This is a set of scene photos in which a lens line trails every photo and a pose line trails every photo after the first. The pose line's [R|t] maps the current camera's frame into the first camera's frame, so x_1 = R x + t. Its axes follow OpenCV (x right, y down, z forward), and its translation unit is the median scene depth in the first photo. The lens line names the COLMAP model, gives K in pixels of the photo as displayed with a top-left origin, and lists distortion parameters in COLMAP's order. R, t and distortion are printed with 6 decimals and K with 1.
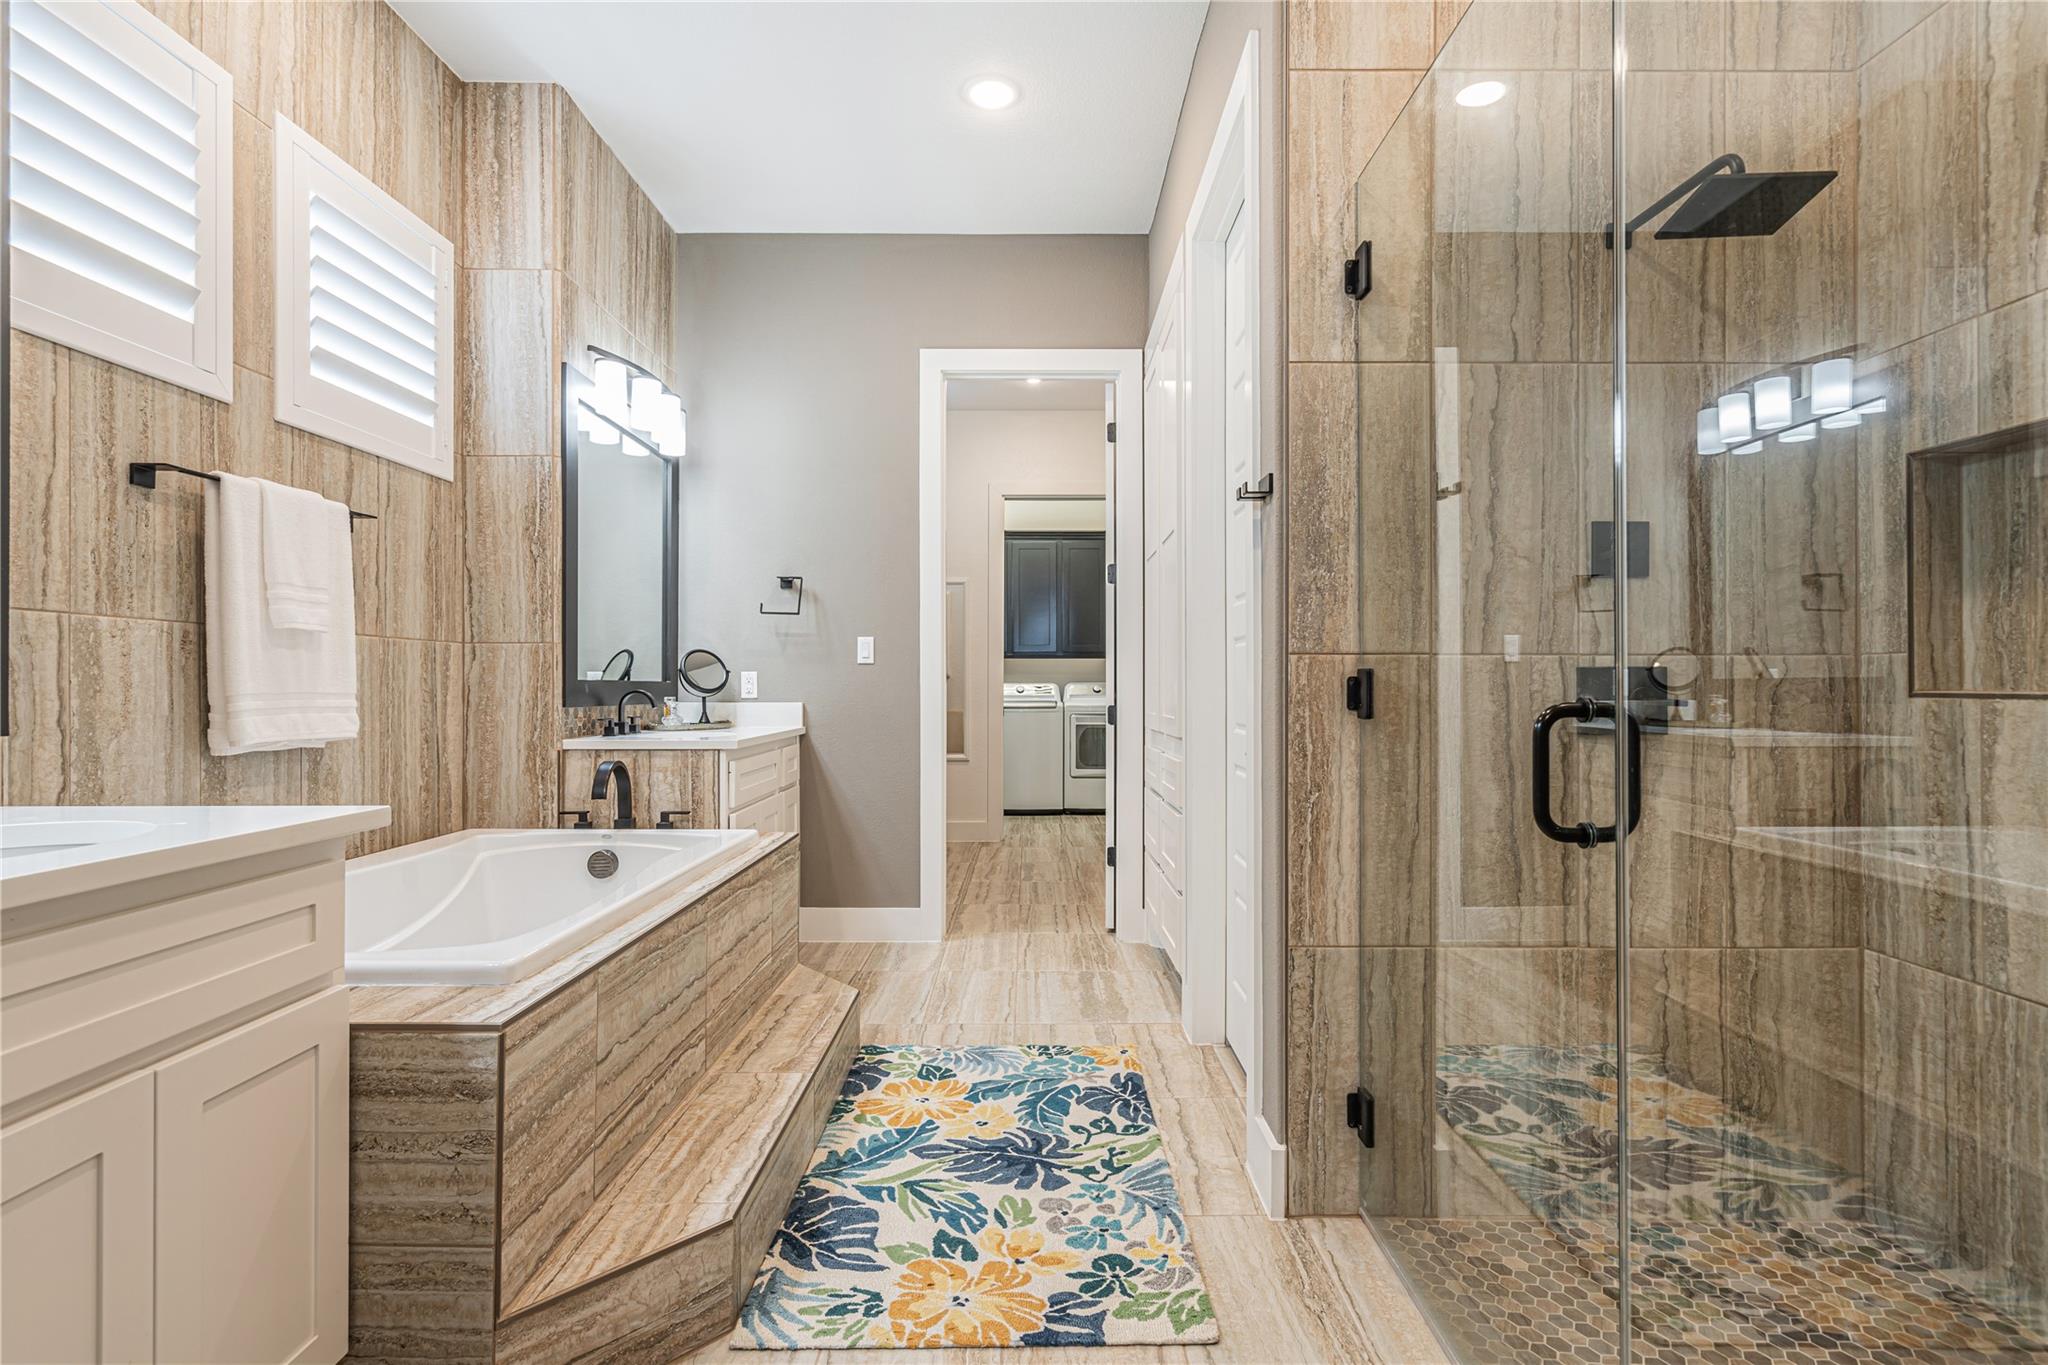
lens RADIAL K [[978.4, 0, 1020.8], [0, 978.4, 678.0], [0, 0, 1]] dist [0.003371, 0.000913]
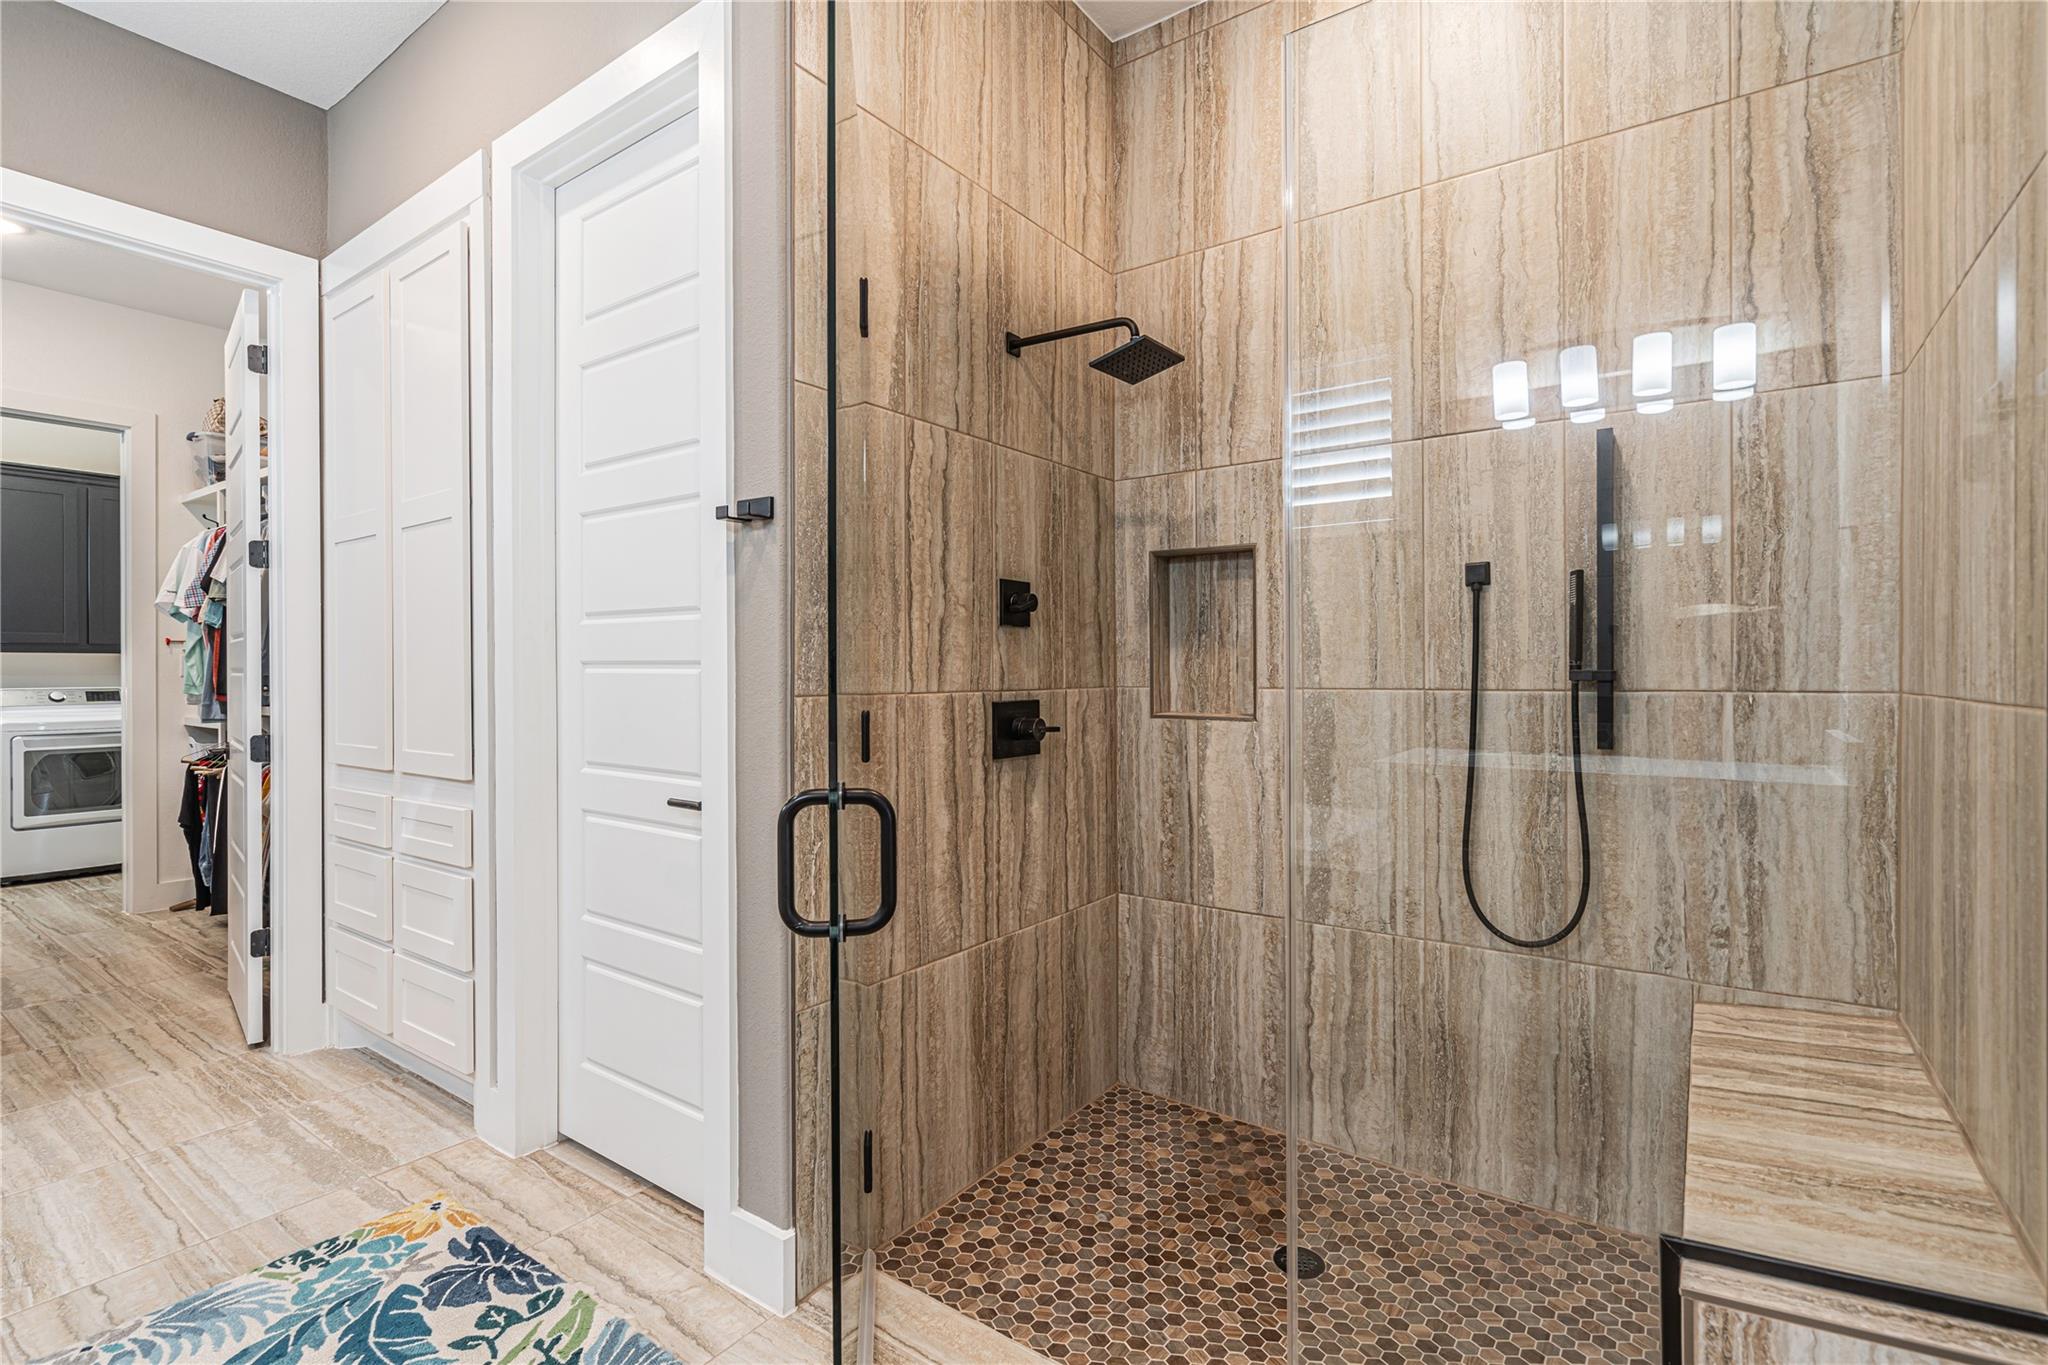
lens RADIAL K [[939.2, 0, 1022.3], [0, 939.2, 667.8], [0, 0, 1]] dist [-0.005433, 0.002324]
pose [[0.582558, -0.002410, 0.812786, -0.324937], [0.000071, 0.999996, 0.002914, -0.054889], [-0.812789, -0.001640, 0.582555, 0.313844]]
